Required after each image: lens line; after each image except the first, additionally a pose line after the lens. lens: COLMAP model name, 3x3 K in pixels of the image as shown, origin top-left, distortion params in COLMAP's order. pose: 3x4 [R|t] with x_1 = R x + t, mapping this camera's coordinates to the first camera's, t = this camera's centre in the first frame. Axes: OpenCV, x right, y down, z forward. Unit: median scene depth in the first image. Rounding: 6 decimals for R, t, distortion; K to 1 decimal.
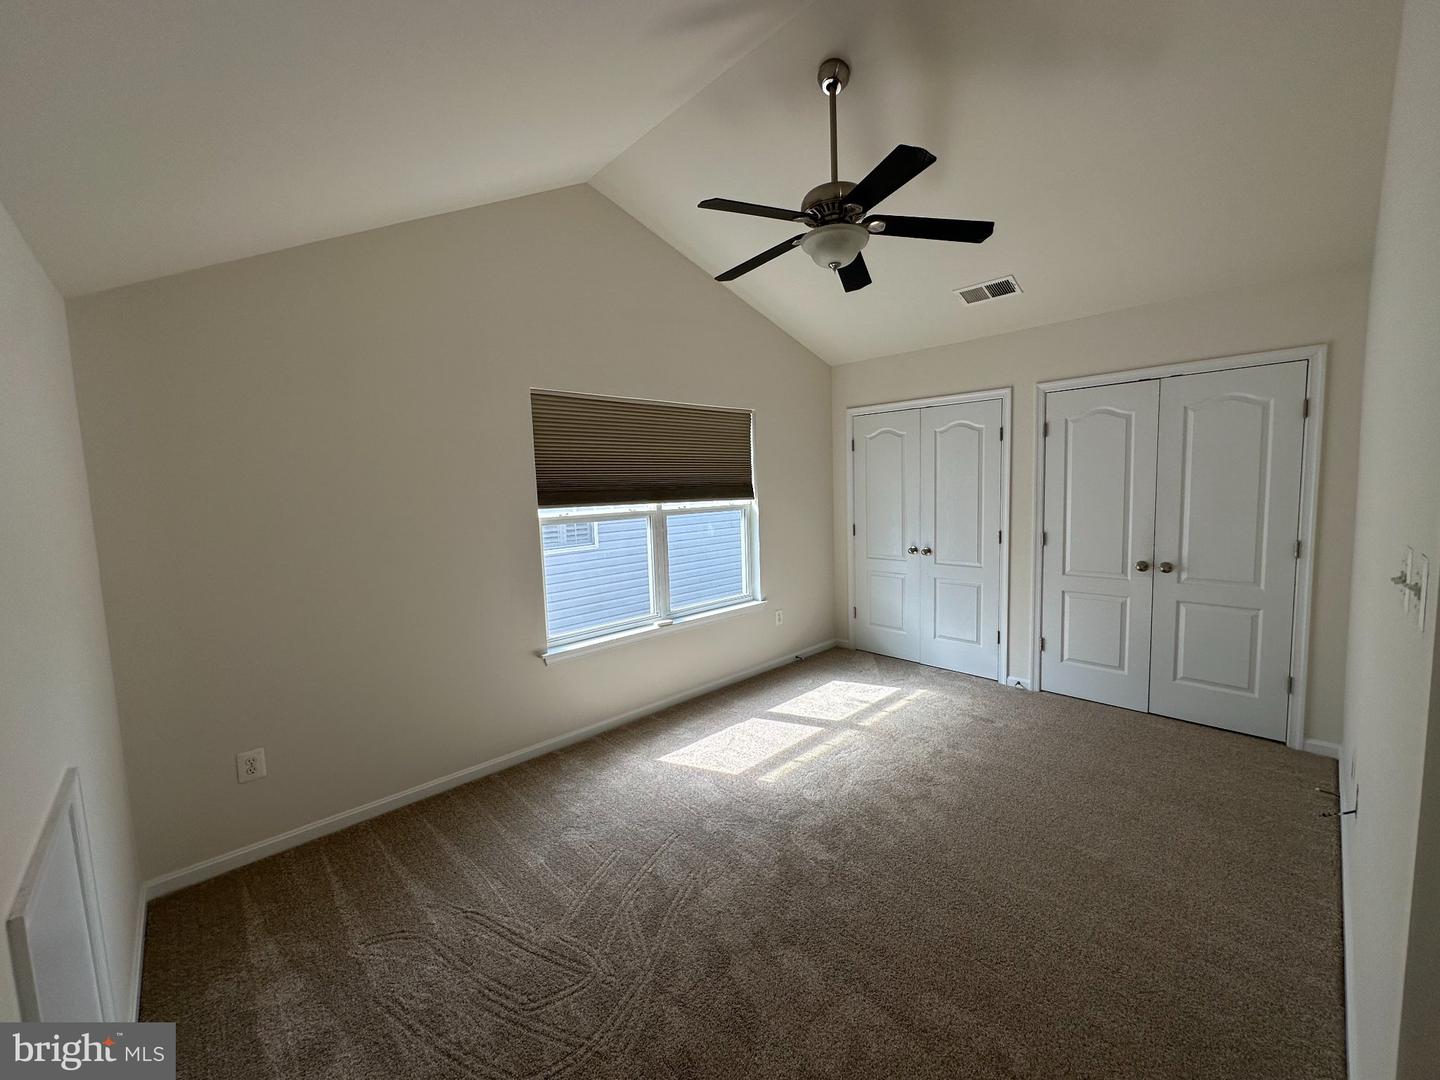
lens RADIAL K [[573.4, 0, 714.7], [0, 573.4, 538.1], [0, 0, 1]] dist [-0.000448, 0.000008]
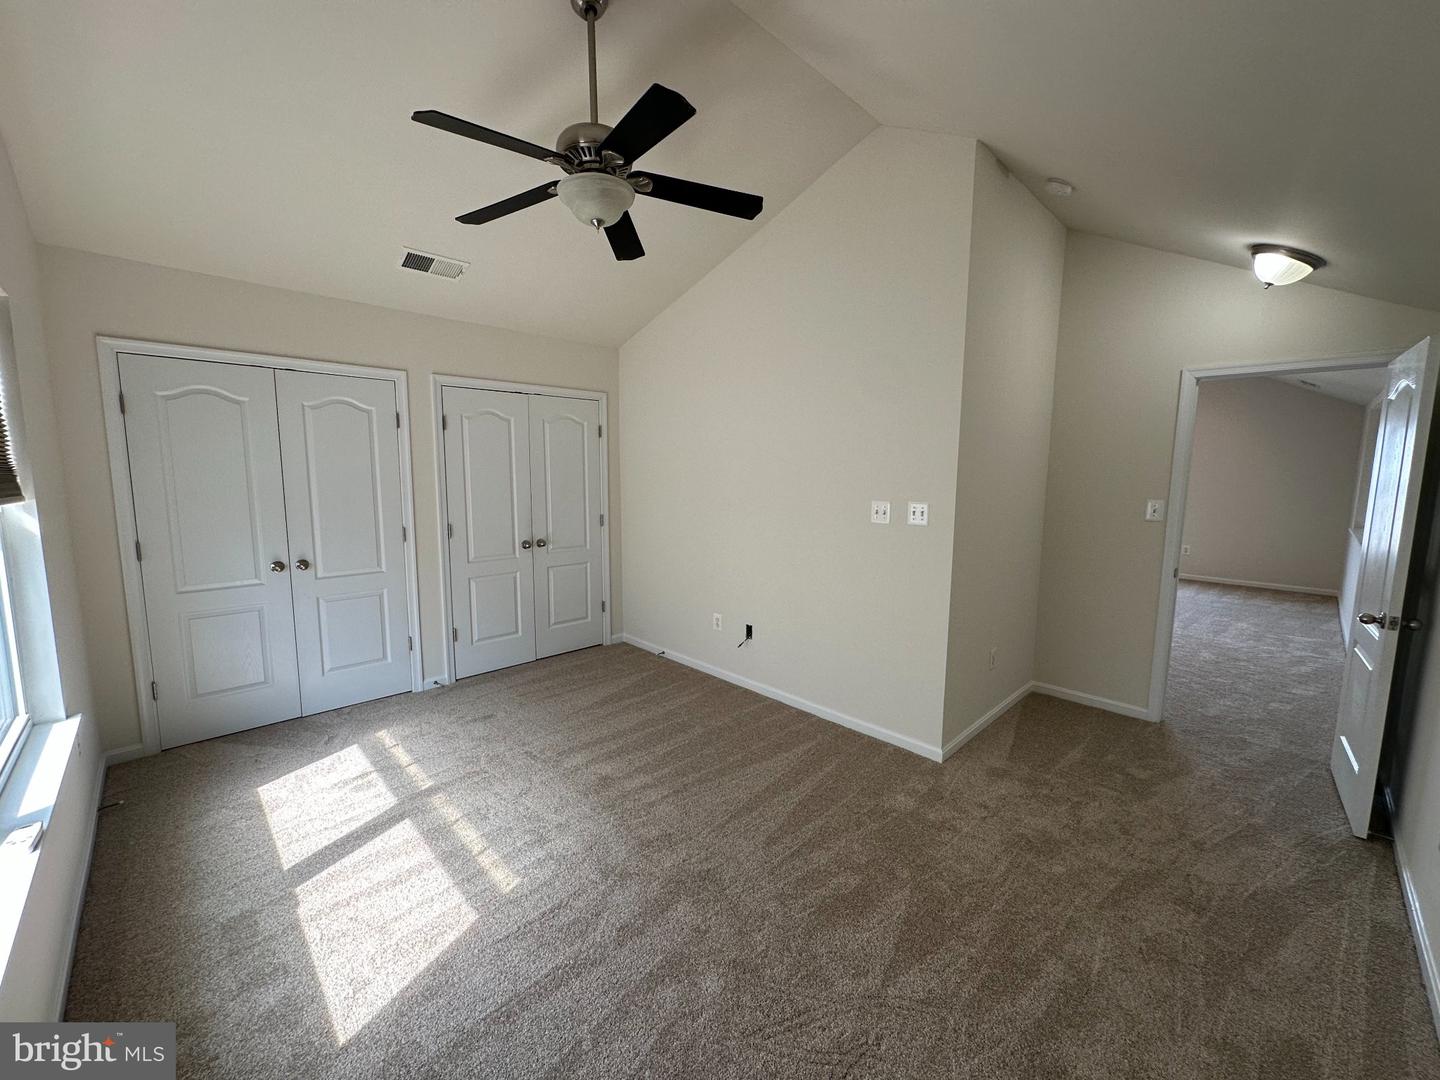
lens RADIAL K [[573.4, 0, 714.7], [0, 573.4, 538.1], [0, 0, 1]] dist [-0.000448, 0.000008]
pose [[-0.016939, -0.086418, 0.996115, -0.462596], [0.092541, 0.991846, 0.087622, -0.033289], [-0.995565, 0.093665, -0.008804, 0.571981]]
